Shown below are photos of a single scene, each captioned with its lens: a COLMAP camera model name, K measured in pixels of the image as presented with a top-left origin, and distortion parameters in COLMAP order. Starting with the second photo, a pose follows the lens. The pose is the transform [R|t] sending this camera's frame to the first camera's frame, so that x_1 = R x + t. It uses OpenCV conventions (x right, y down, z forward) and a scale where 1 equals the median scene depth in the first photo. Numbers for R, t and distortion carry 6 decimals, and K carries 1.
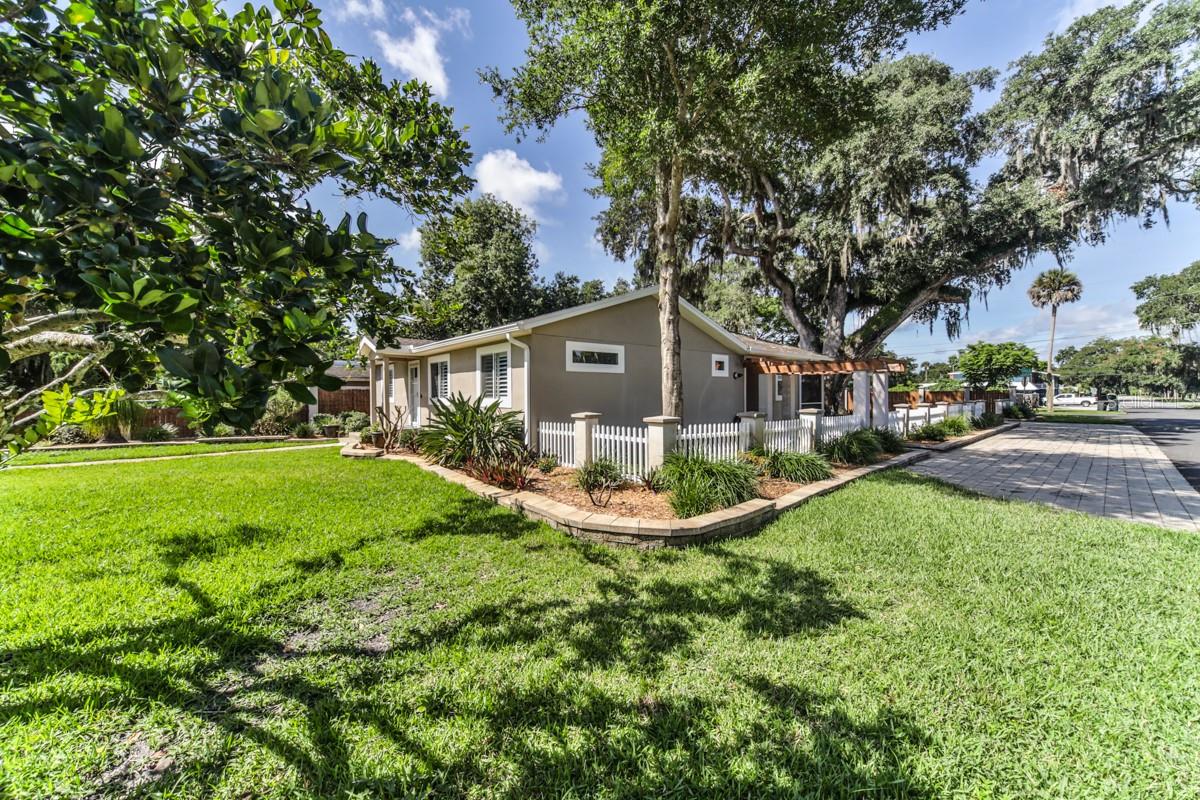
lens RADIAL K [[460.9, 0, 604.3], [0, 460.9, 398.6], [0, 0, 1]] dist [0.000152, 0.000321]
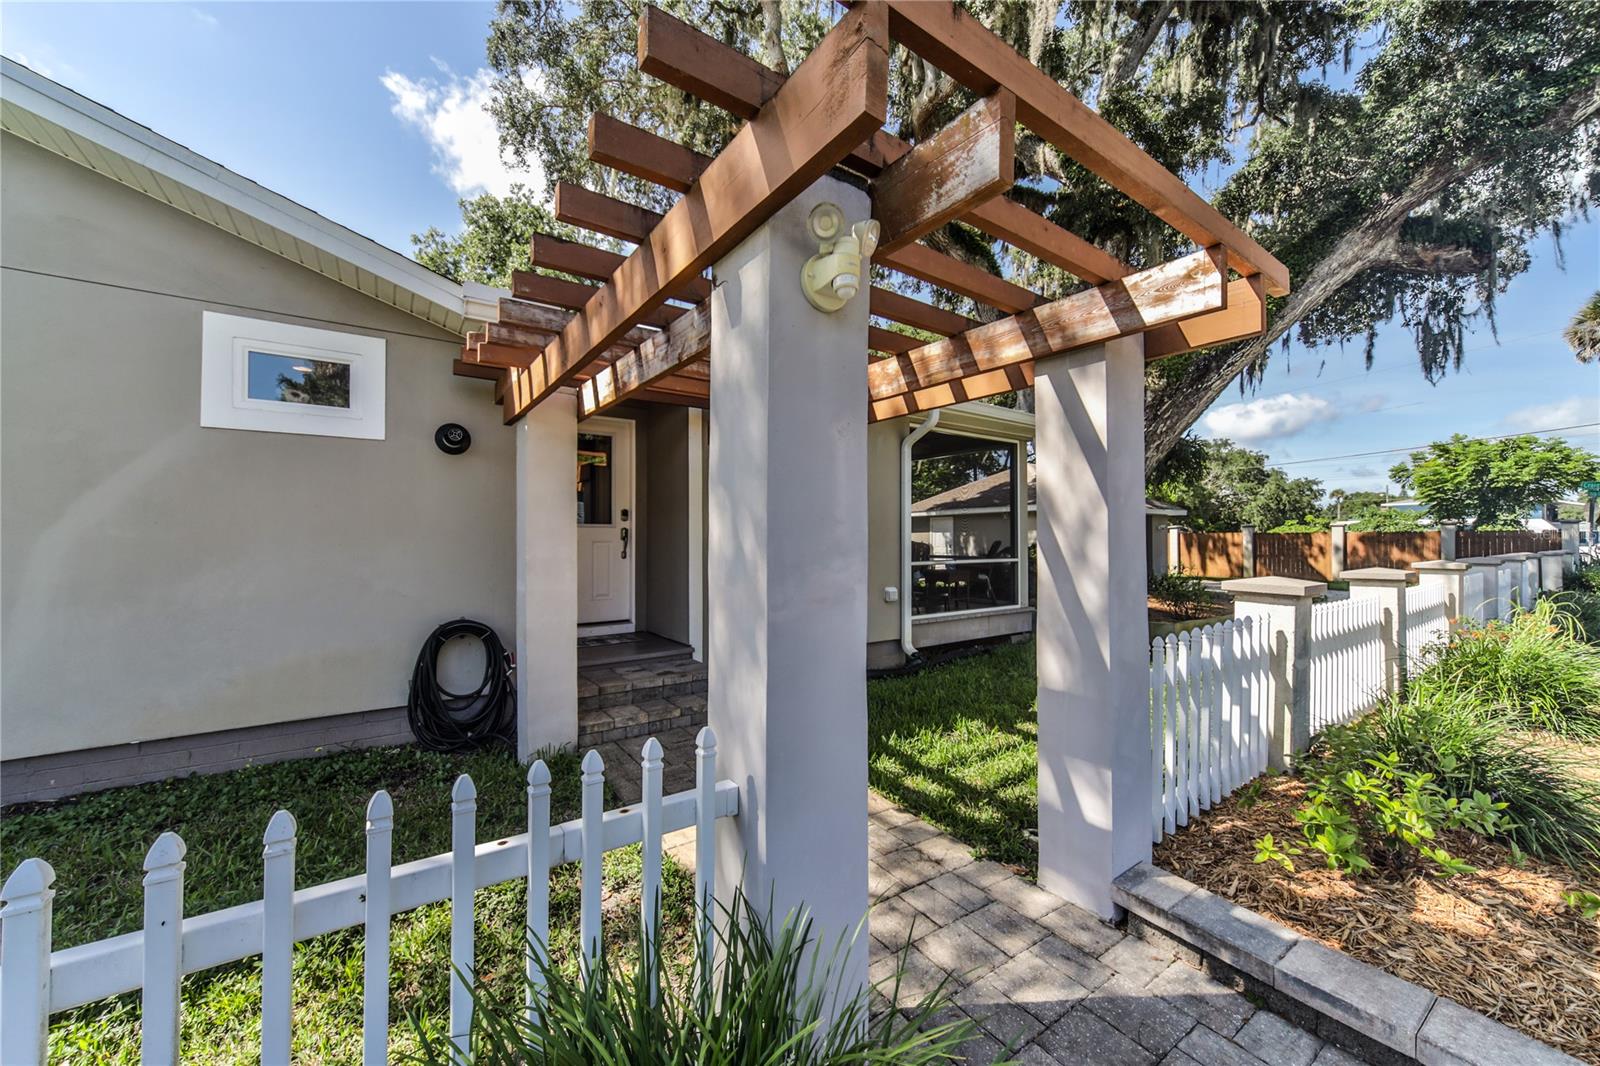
lens RADIAL K [[614.5, 0, 805.7], [0, 614.5, 531.1], [0, 0, 1]] dist [0.000152, 0.000321]
pose [[0.994696, 0.000681, -0.102861, 0.322972], [-0.003309, 0.999672, -0.025378, 0.000633], [0.102810, 0.025584, 0.994372, 0.487731]]
